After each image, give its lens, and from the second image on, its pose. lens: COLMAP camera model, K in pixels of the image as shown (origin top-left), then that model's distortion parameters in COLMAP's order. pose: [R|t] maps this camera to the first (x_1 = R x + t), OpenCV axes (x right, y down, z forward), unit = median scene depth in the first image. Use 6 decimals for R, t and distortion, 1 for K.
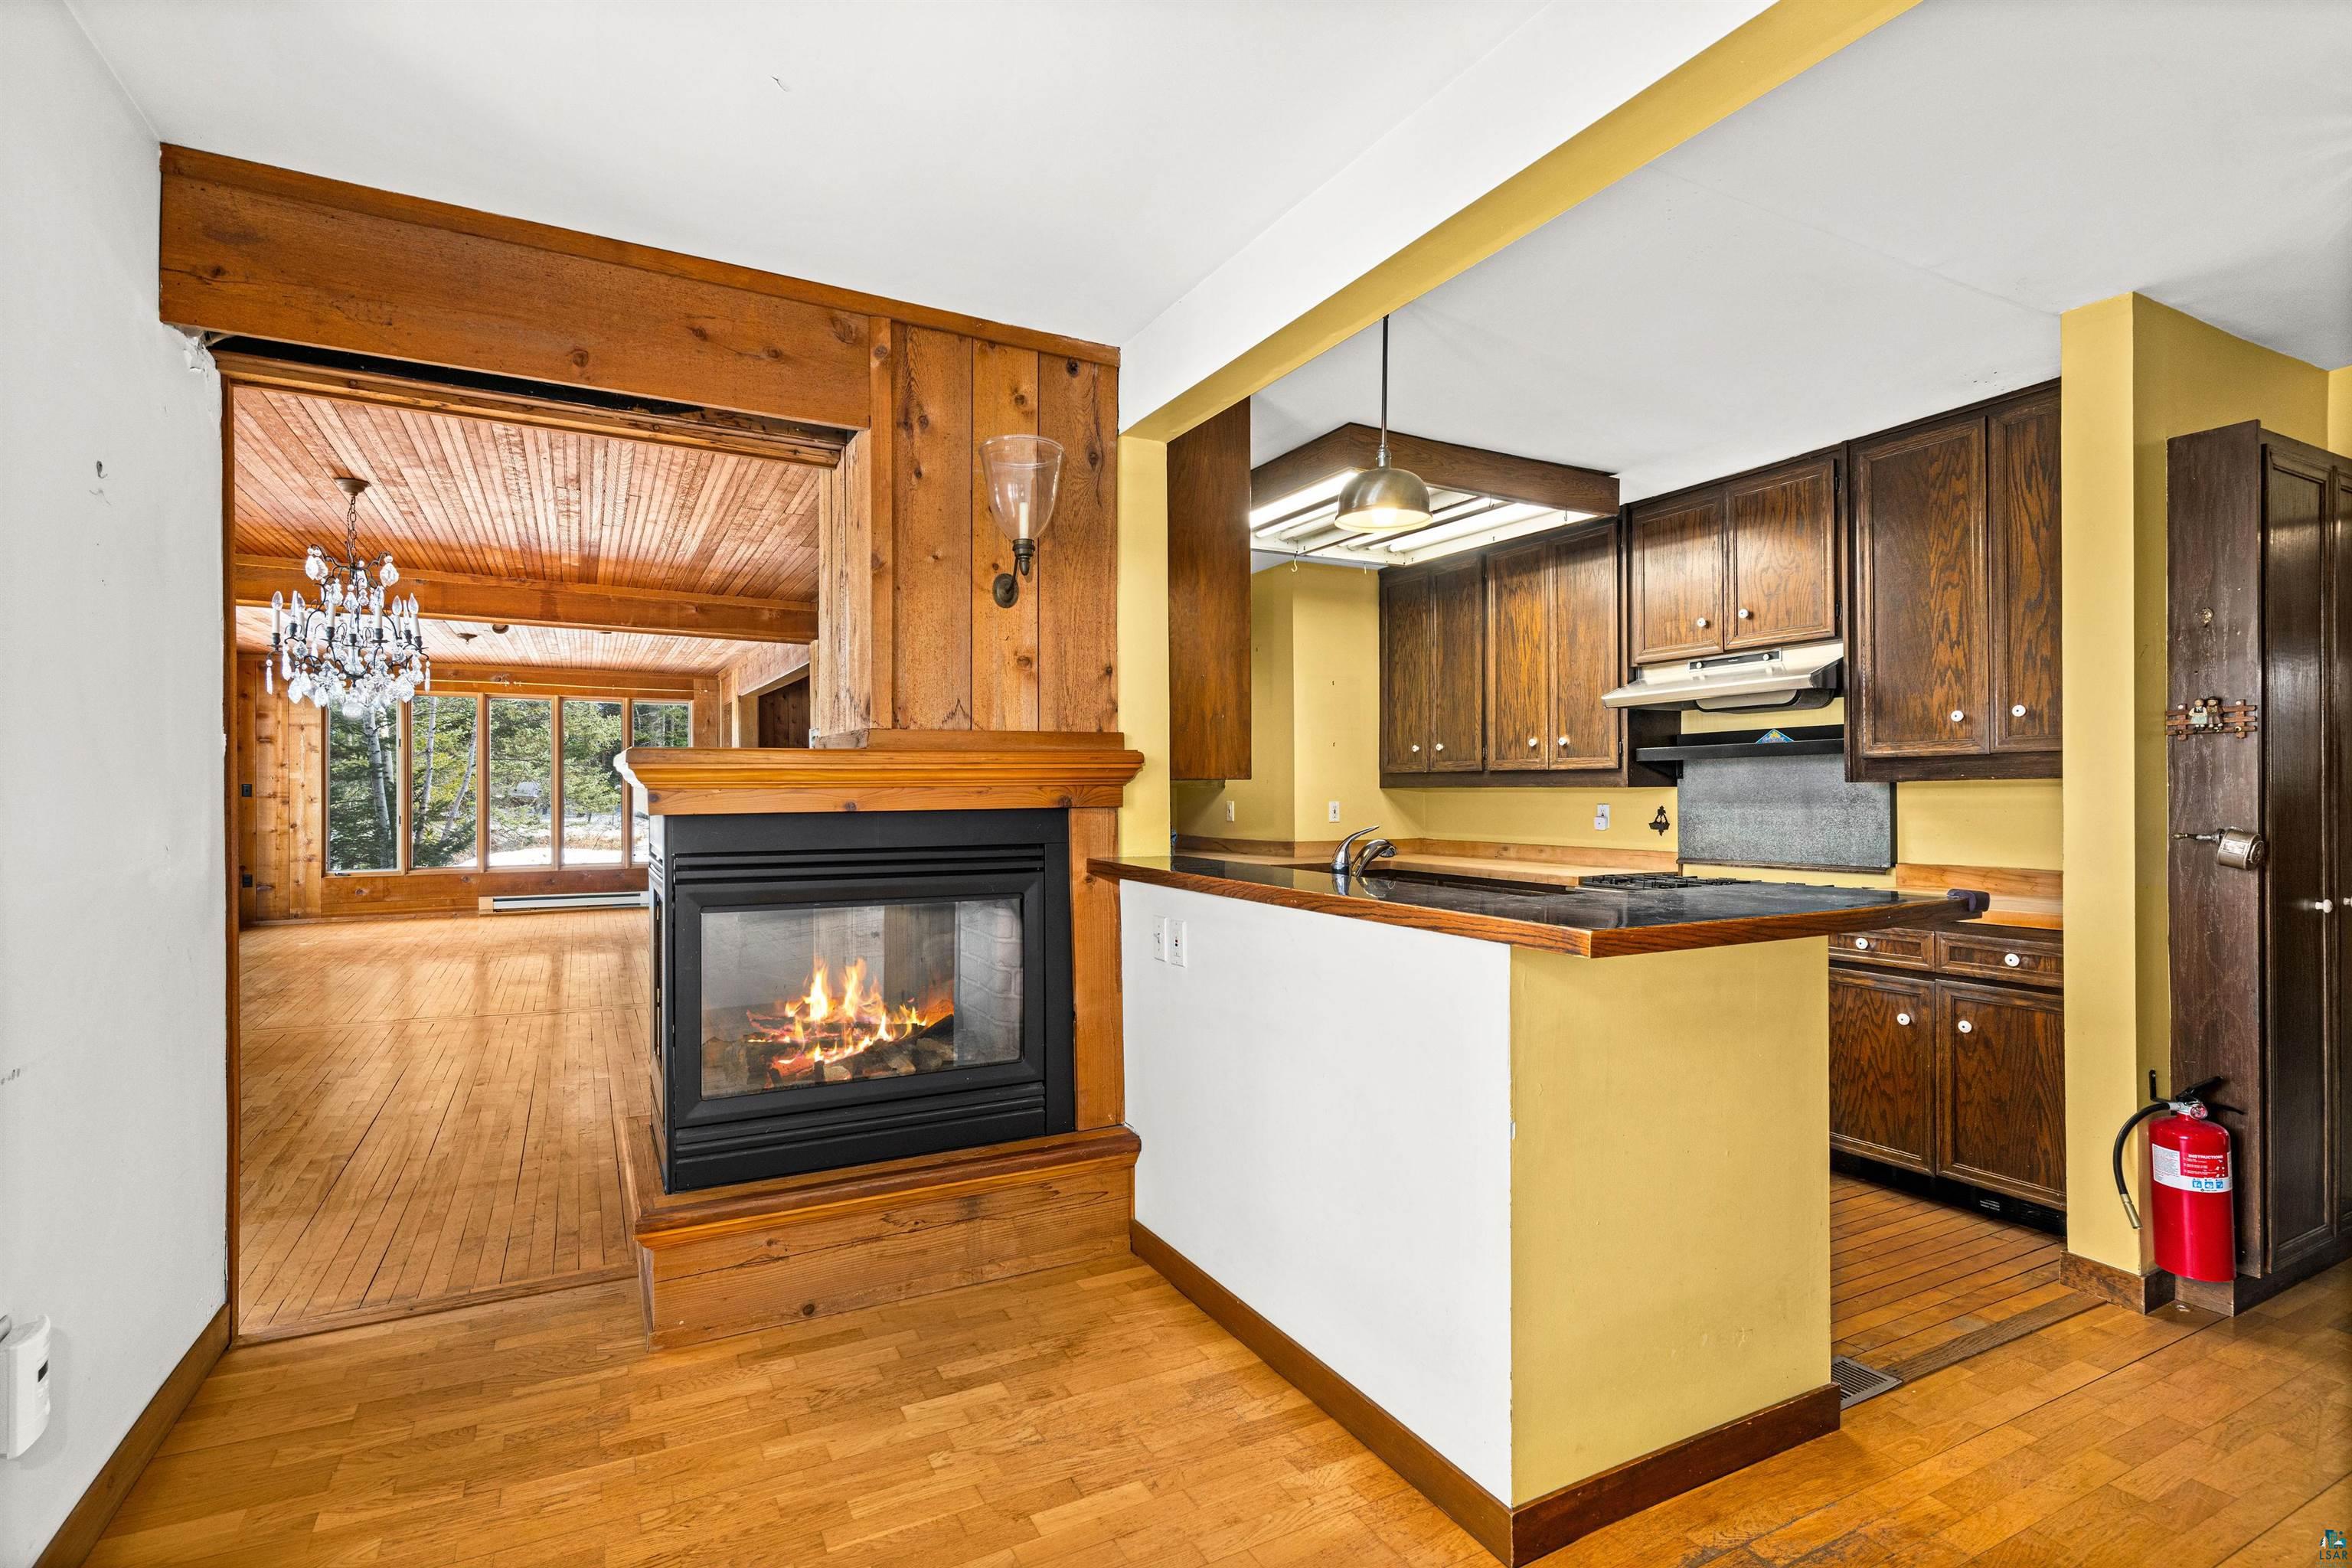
lens RADIAL K [[1126.8, 0, 1169.8], [0, 1126.8, 789.0], [0, 0, 1]] dist [-0.000550, 0.001318]
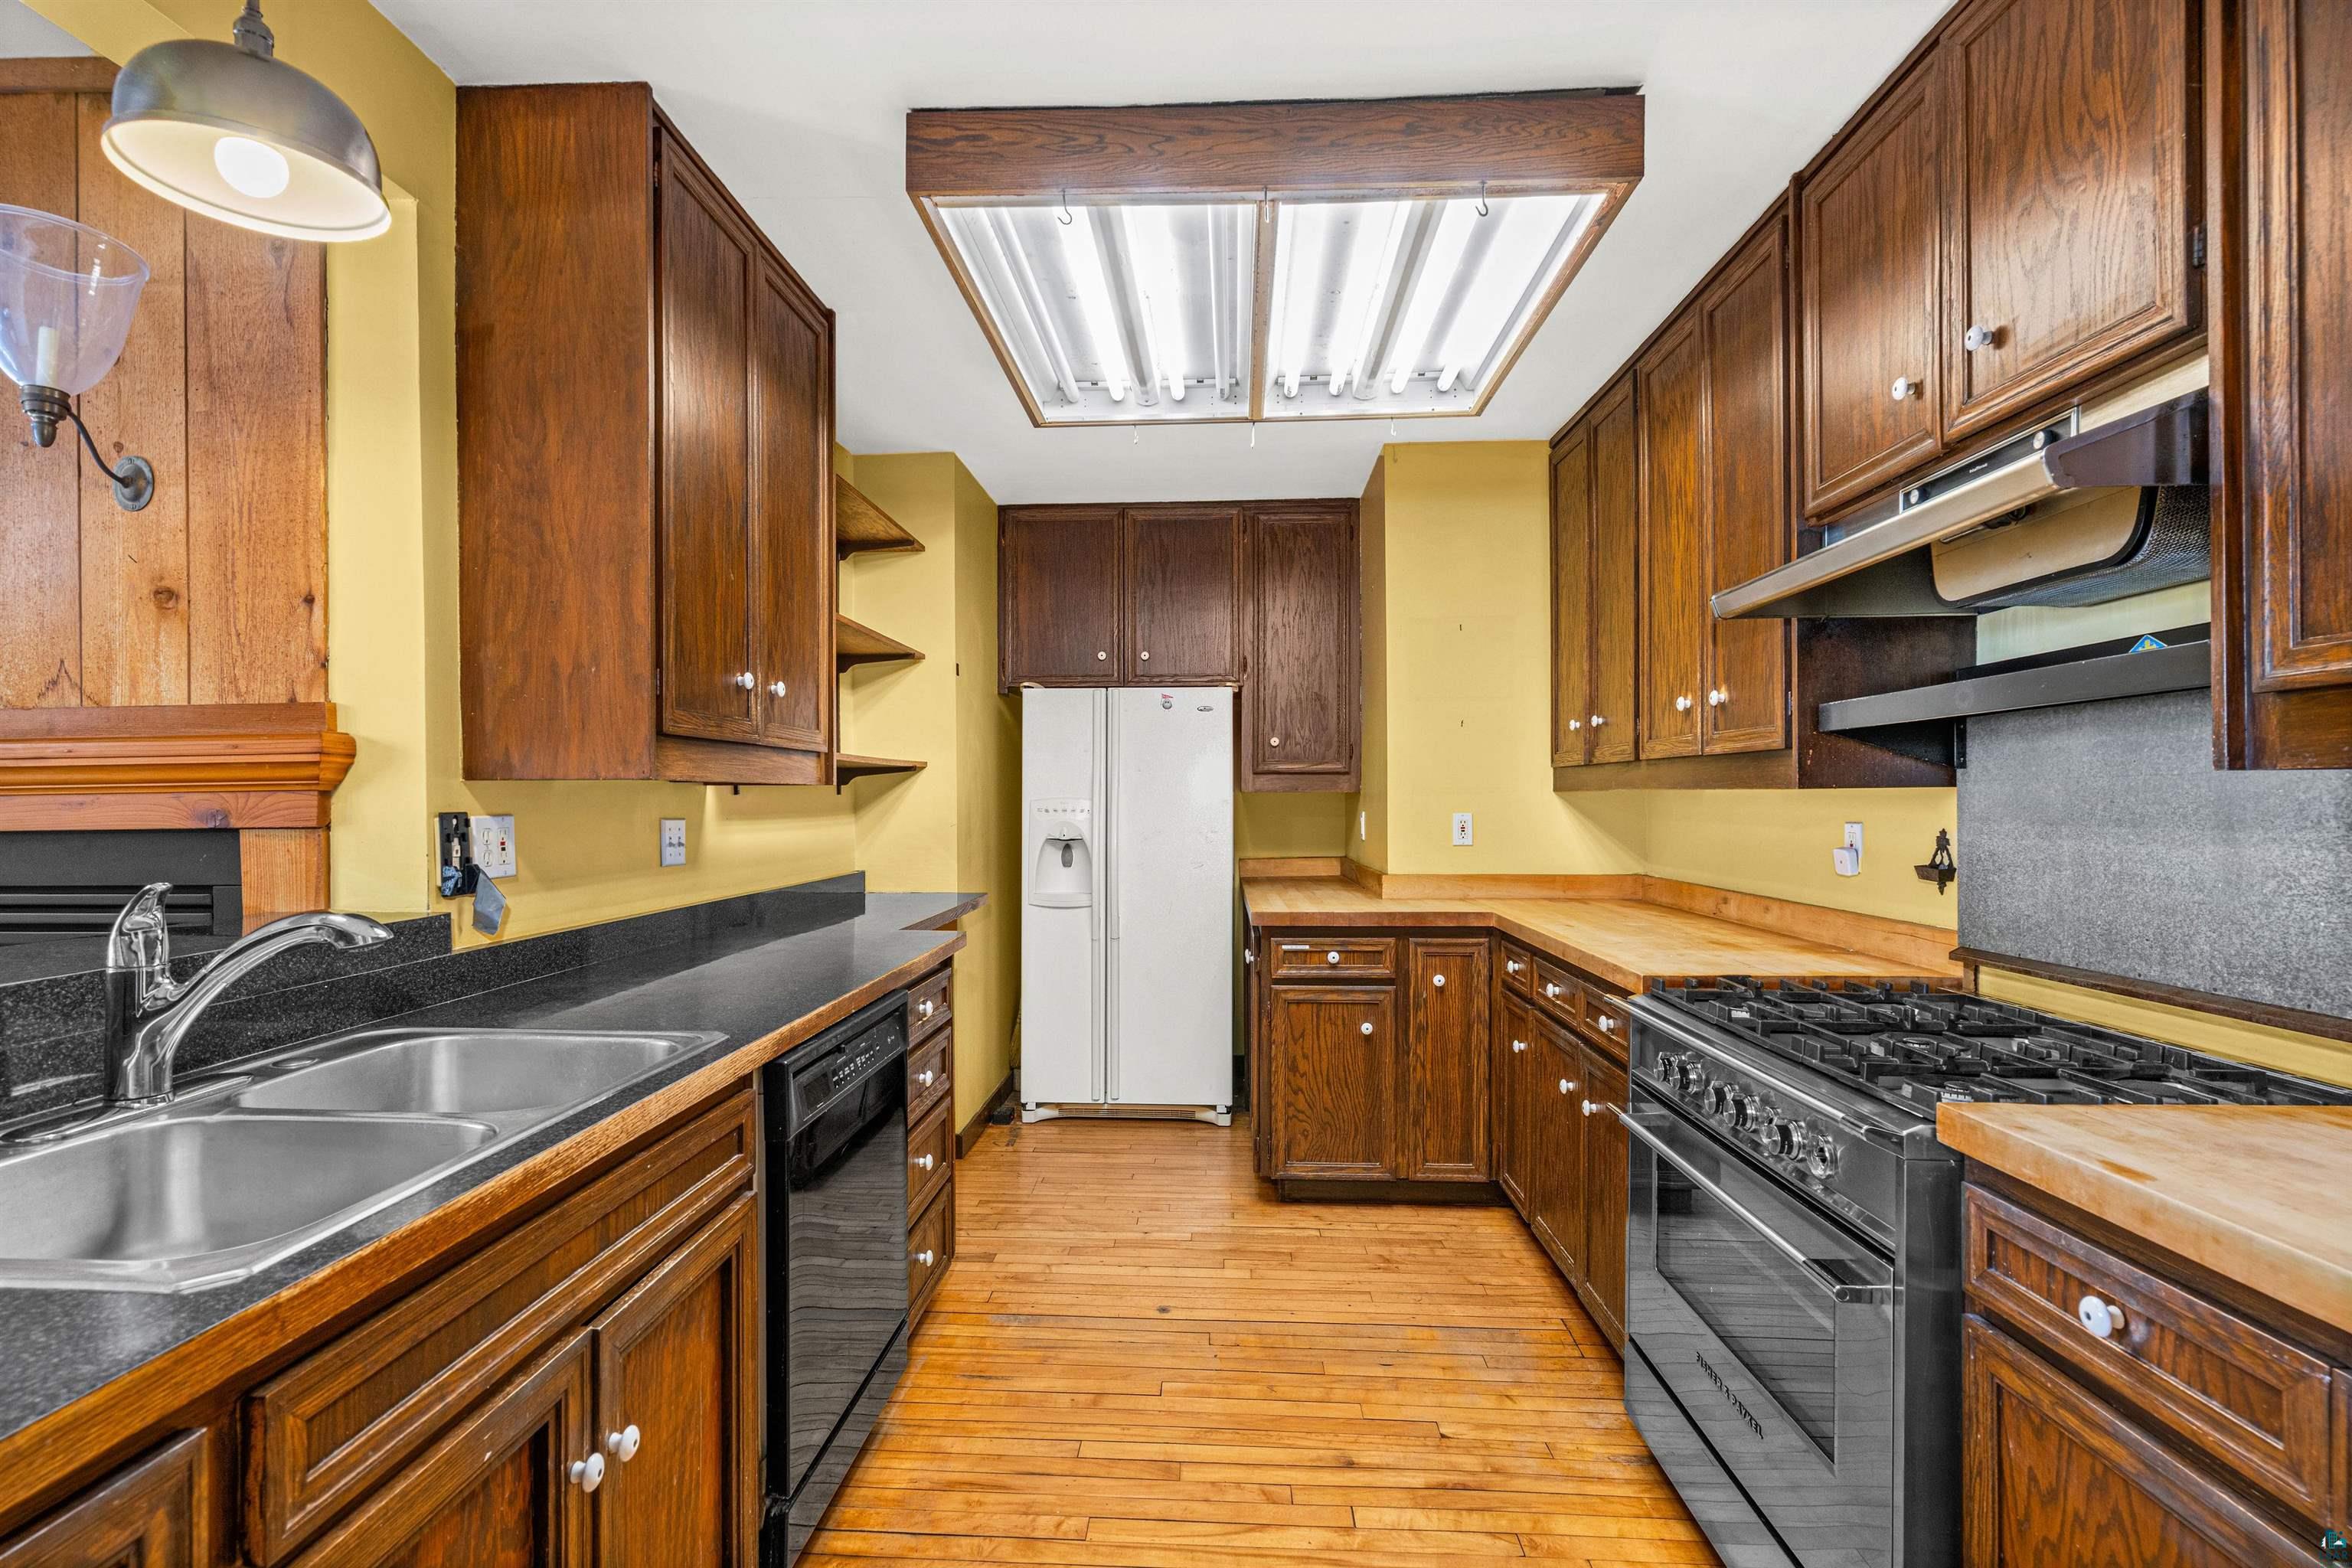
lens RADIAL K [[1126.8, 0, 1169.9], [0, 1126.8, 797.4], [0, 0, 1]] dist [-0.000550, 0.001318]
pose [[0.858404, -0.001530, -0.512972, 0.516162], [0.003672, 0.999988, 0.003162, -0.000362], [0.512961, -0.004598, 0.858400, 0.577190]]
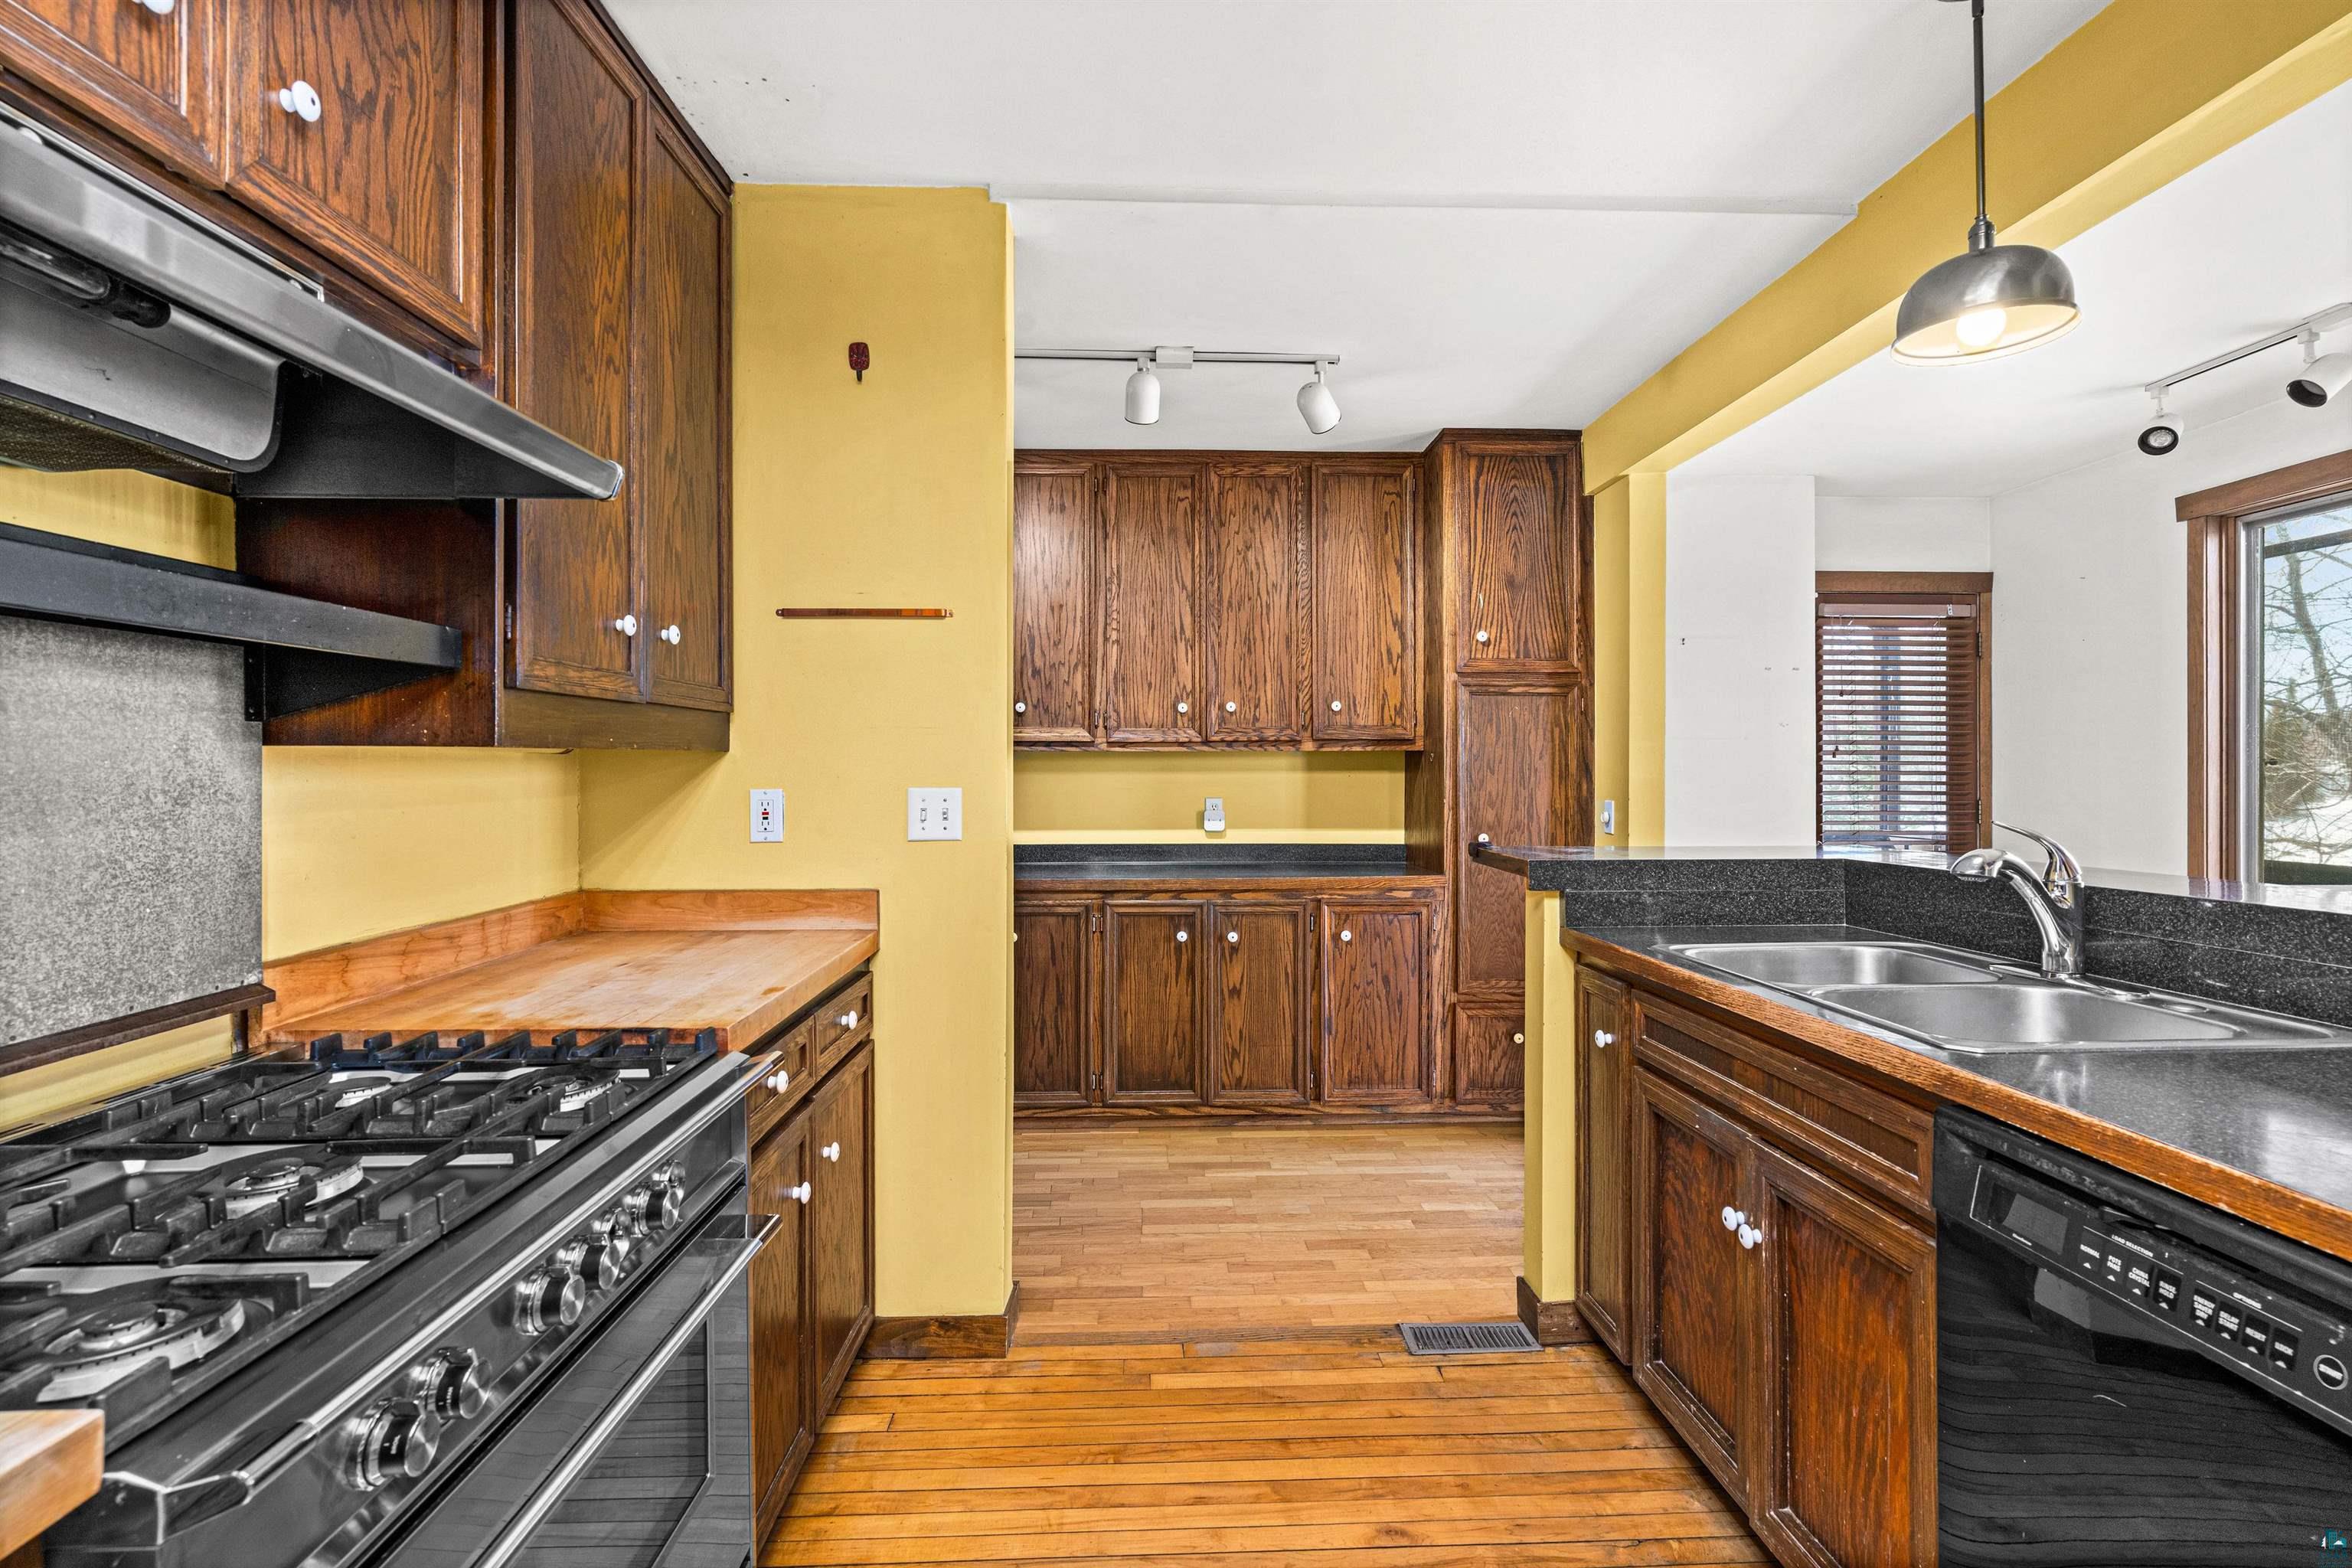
lens RADIAL K [[1126.8, 0, 1178.1], [0, 1126.8, 774.9], [0, 0, 1]] dist [-0.000550, 0.001318]
pose [[-0.902913, 0.000598, 0.429823, 0.231009], [0.000403, 1.000000, -0.000544, 0.004007], [-0.429824, -0.000318, -0.902913, 1.262156]]
